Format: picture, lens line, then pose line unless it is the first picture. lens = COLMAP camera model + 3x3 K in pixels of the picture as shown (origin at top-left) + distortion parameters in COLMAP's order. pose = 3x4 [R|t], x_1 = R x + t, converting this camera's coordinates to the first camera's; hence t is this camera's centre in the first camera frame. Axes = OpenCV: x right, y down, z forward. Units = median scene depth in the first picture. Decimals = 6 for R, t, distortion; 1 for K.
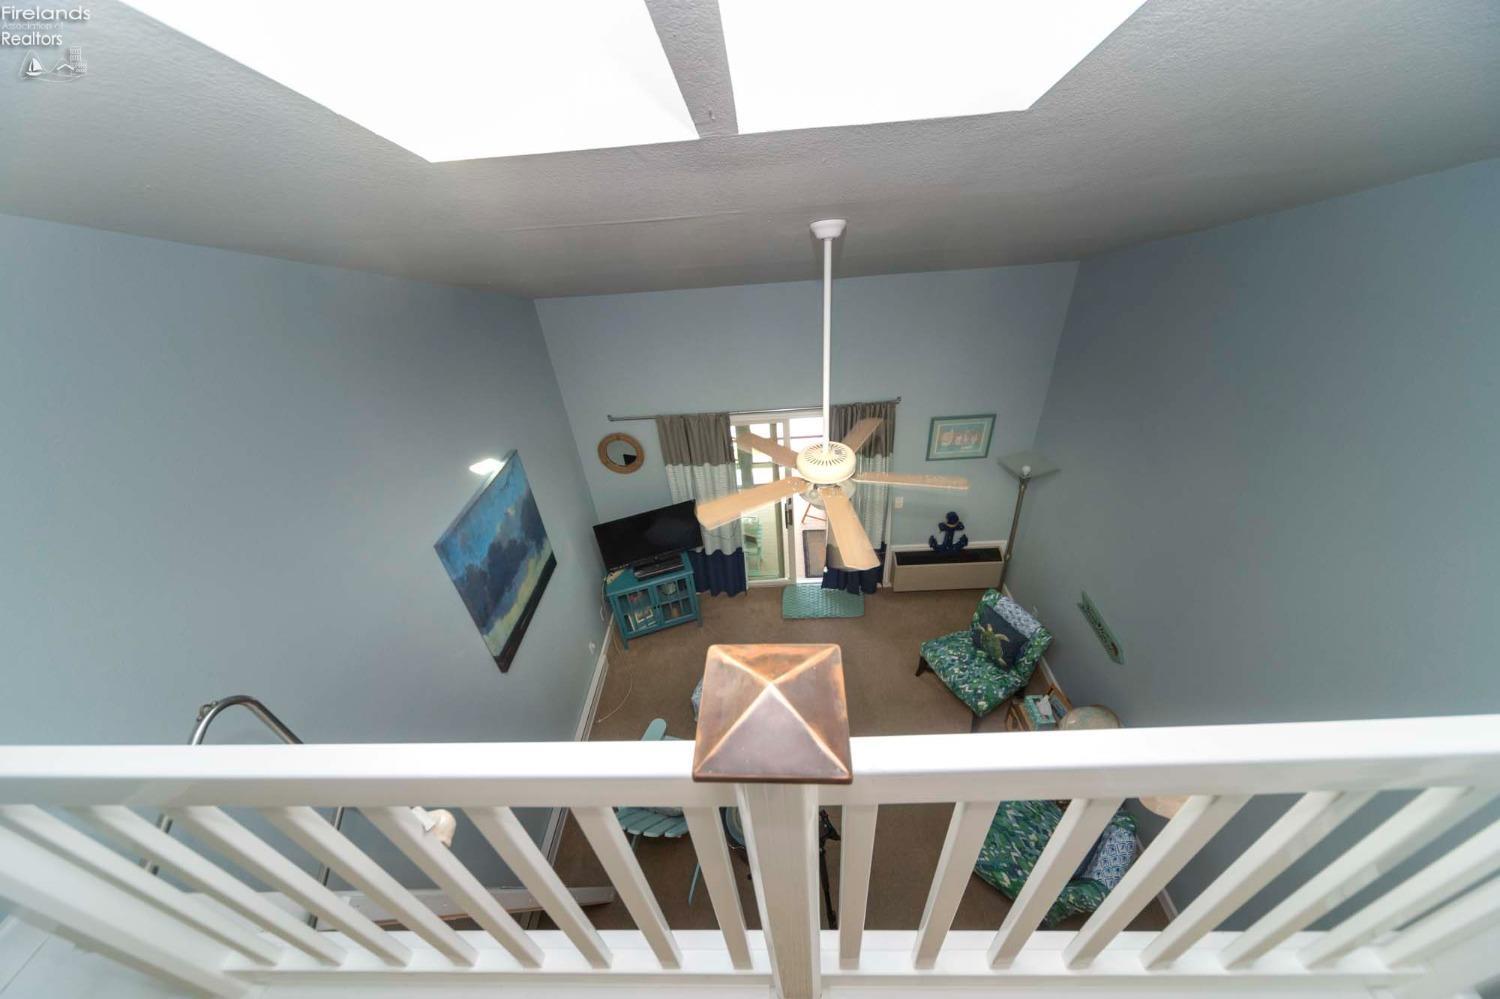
lens RADIAL K [[527.8, 0, 757.1], [0, 527.8, 503.1], [0, 0, 1]] dist [0.001461, -0.000999]
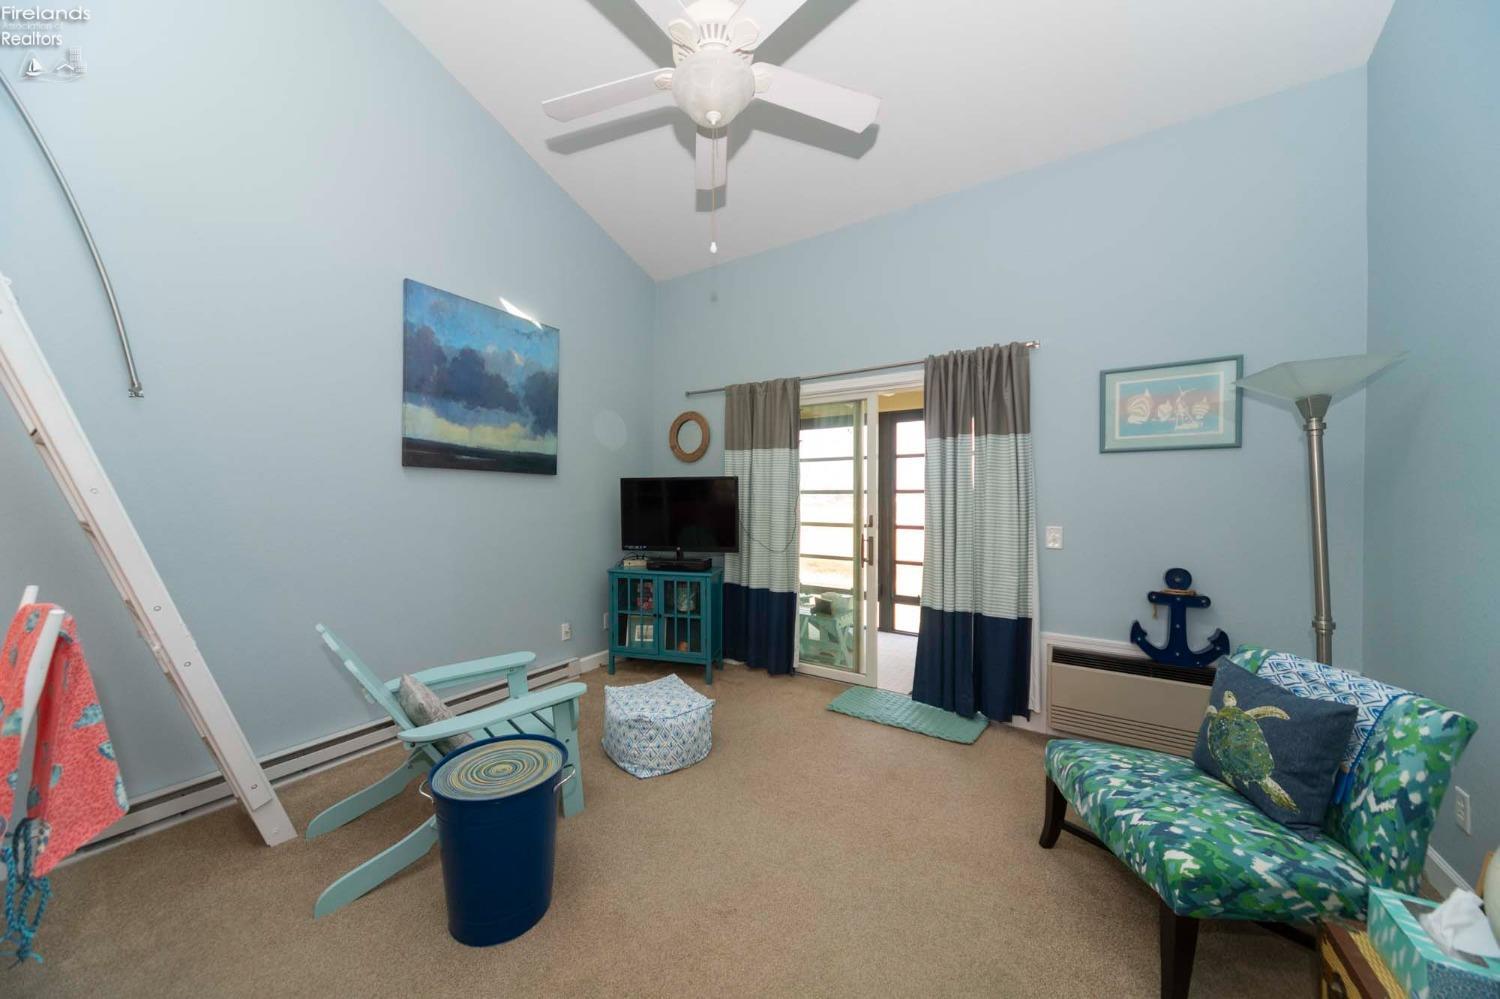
lens RADIAL K [[527.8, 0, 708.8], [0, 527.8, 506.2], [0, 0, 1]] dist [0.001461, -0.000999]
pose [[0.820053, 0.079867, -0.566688, 0.319237], [-0.378139, 0.818880, -0.431794, 0.410887], [0.429563, 0.568380, 0.701726, 0.460537]]
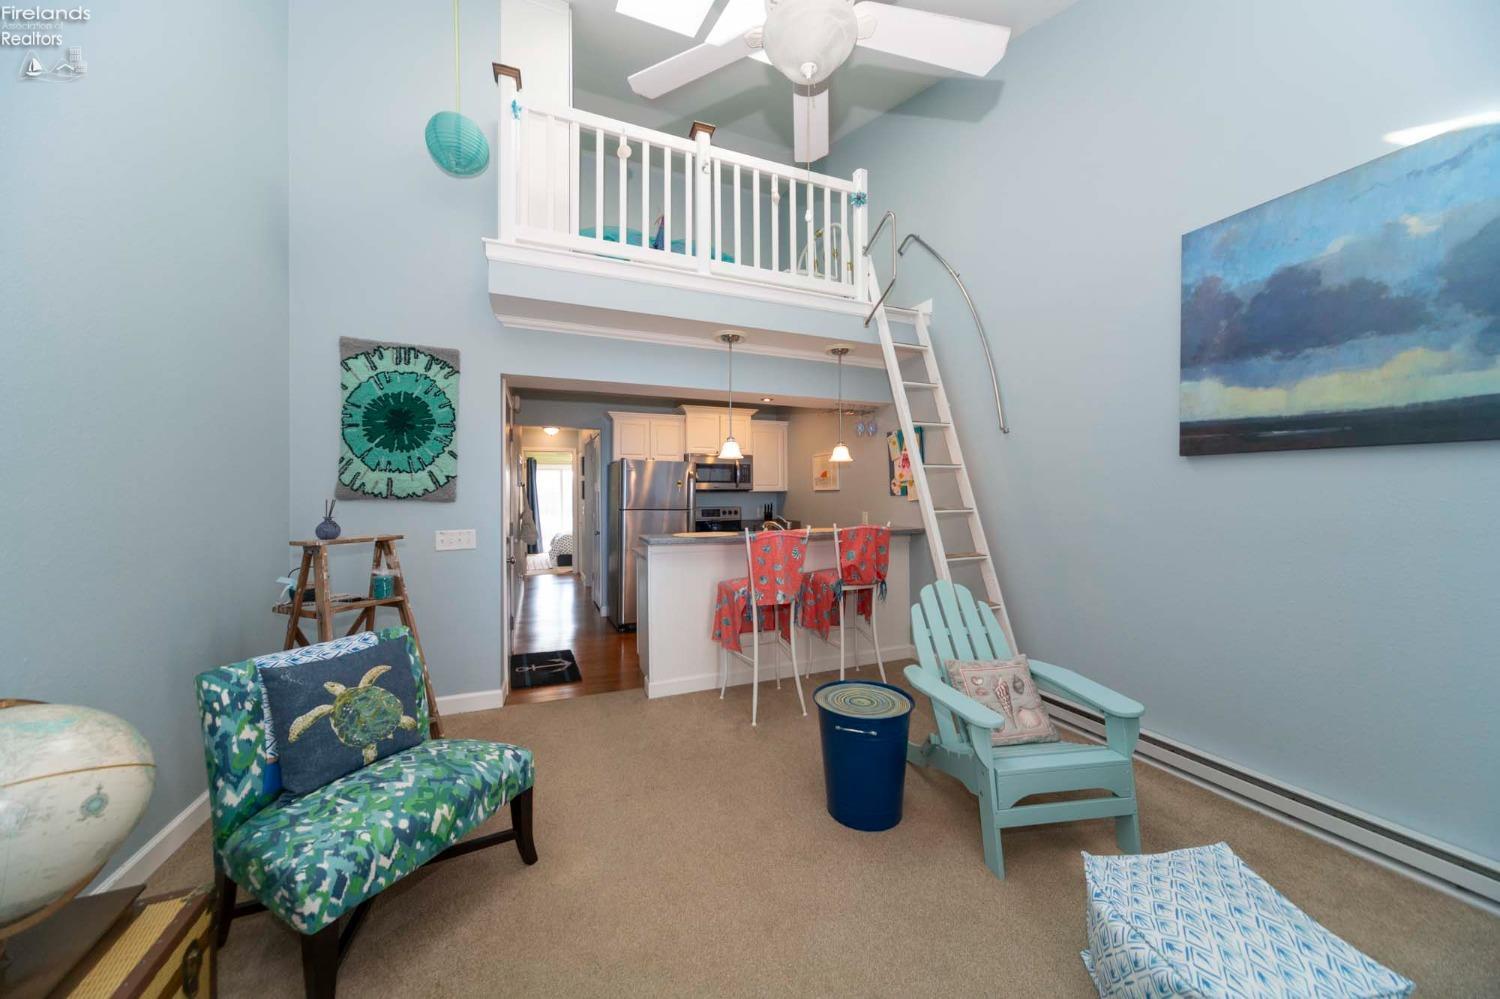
lens RADIAL K [[527.8, 0, 762.4], [0, 527.8, 491.3], [0, 0, 1]] dist [0.001461, -0.000999]
pose [[-0.913129, 0.072176, -0.401231, 0.265119], [-0.175564, 0.818640, 0.546815, 0.042878], [0.367930, 0.569754, -0.734852, 0.983360]]
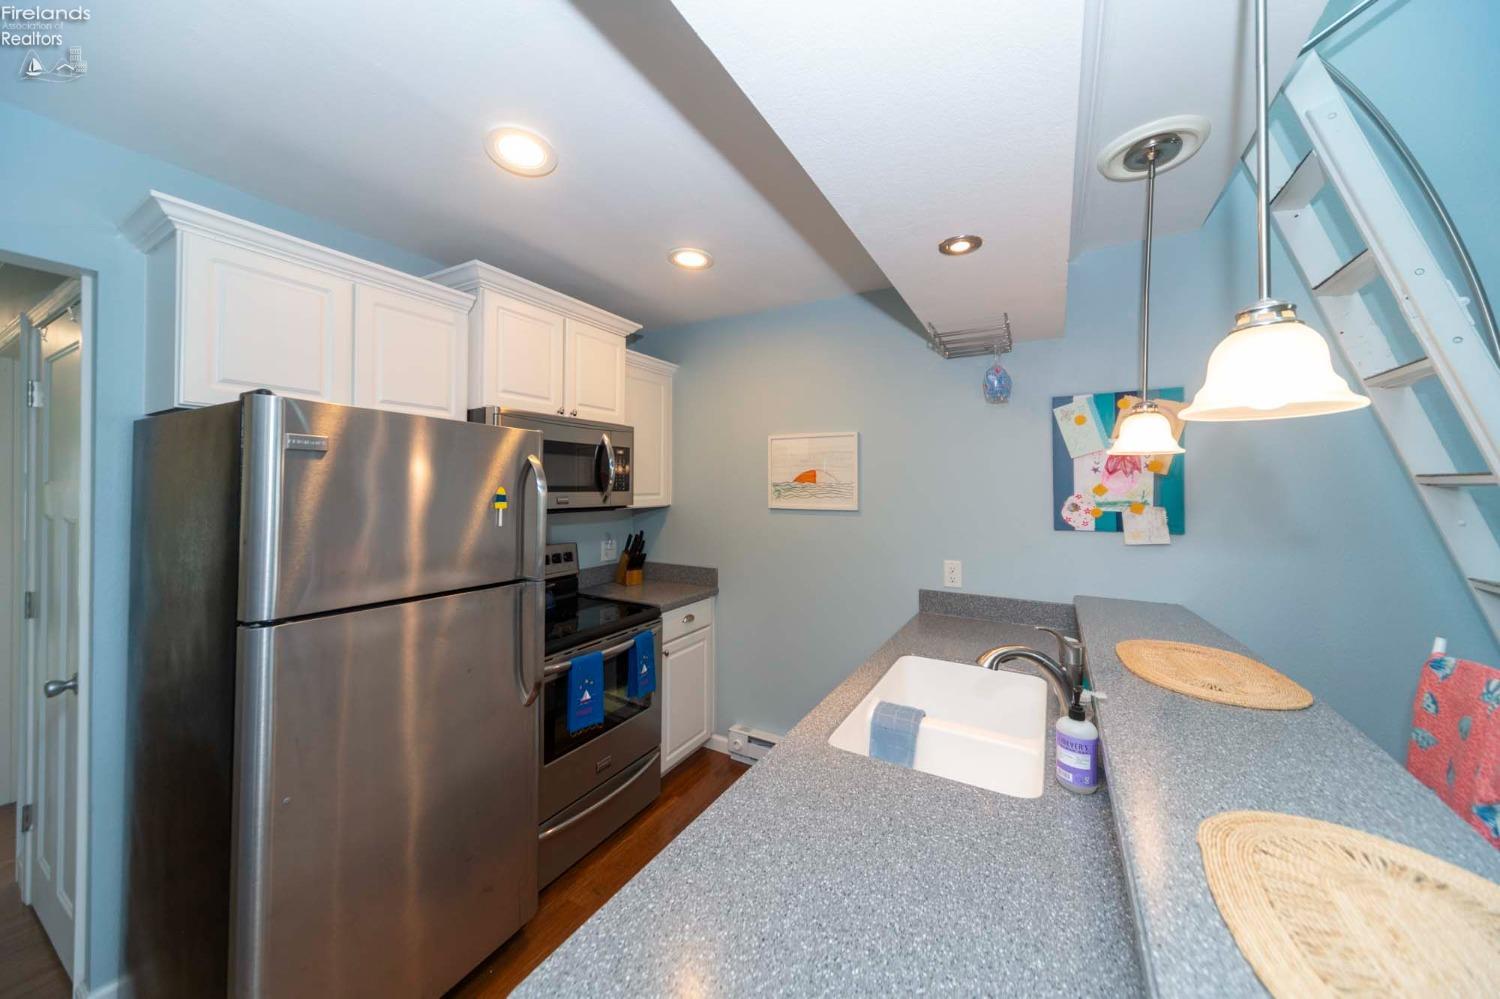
lens RADIAL K [[527.8, 0, 763.6], [0, 527.8, 485.4], [0, 0, 1]] dist [0.001461, -0.000999]
pose [[-0.497697, 0.064871, -0.864921, 0.184530], [-0.477365, 0.812095, 0.335596, 0.480964], [0.724168, 0.579909, -0.373210, 0.314724]]
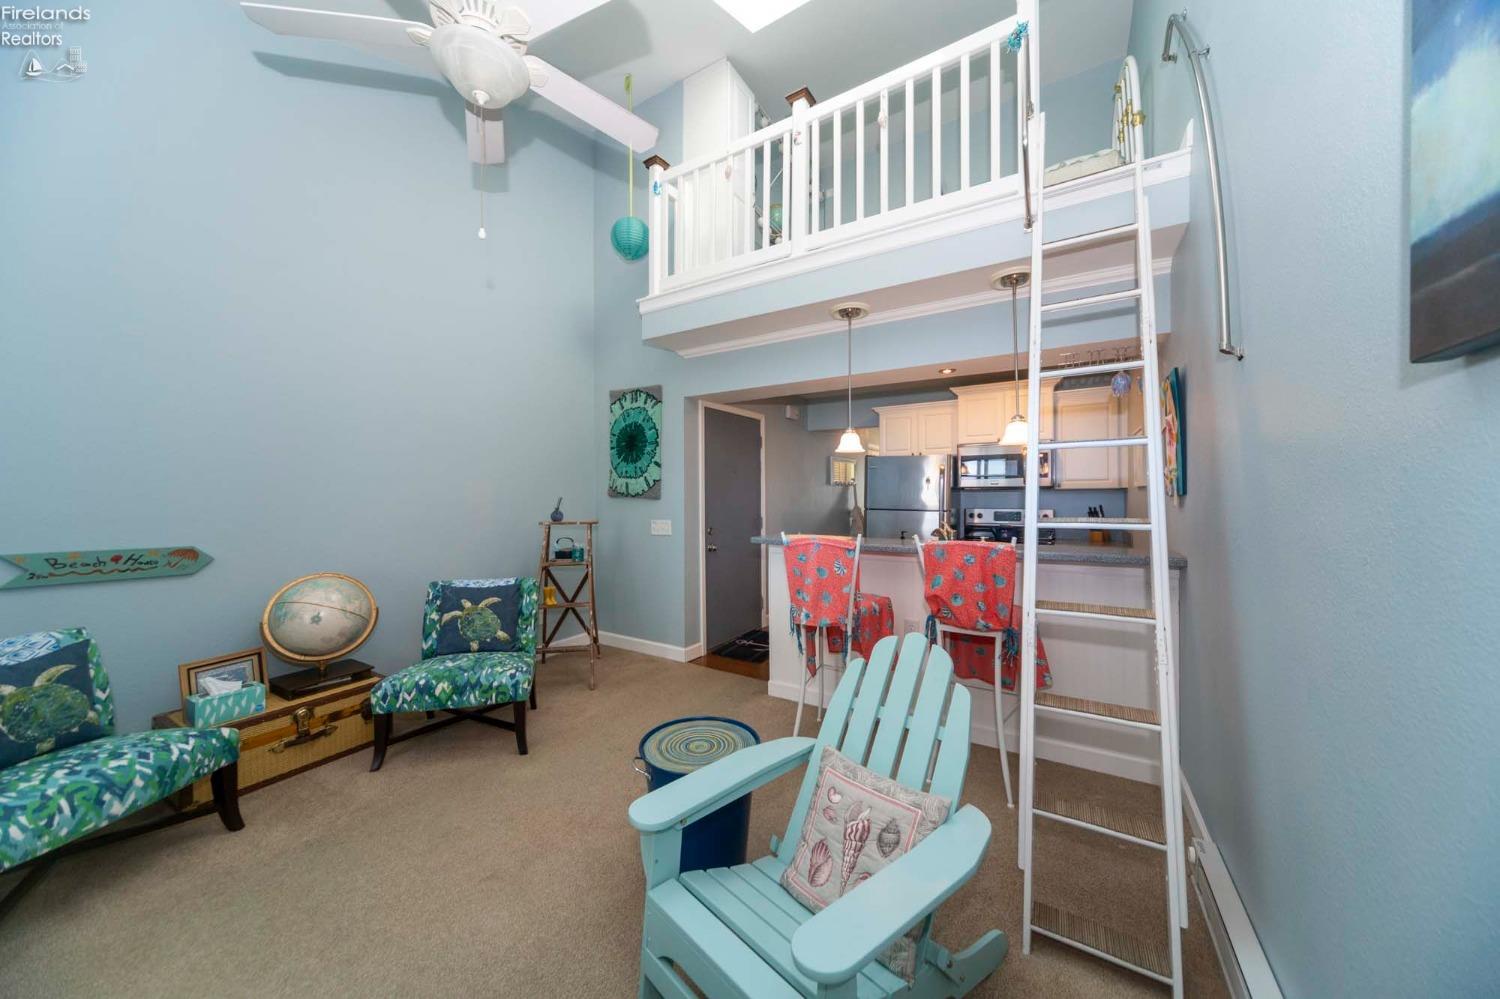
lens RADIAL K [[527.8, 0, 737.9], [0, 527.8, 495.2], [0, 0, 1]] dist [0.001461, -0.000999]
pose [[-0.842992, 0.072846, 0.532971, -0.262710], [0.360785, 0.811465, 0.459738, 0.123049], [-0.398997, 0.579843, -0.710340, 0.932459]]
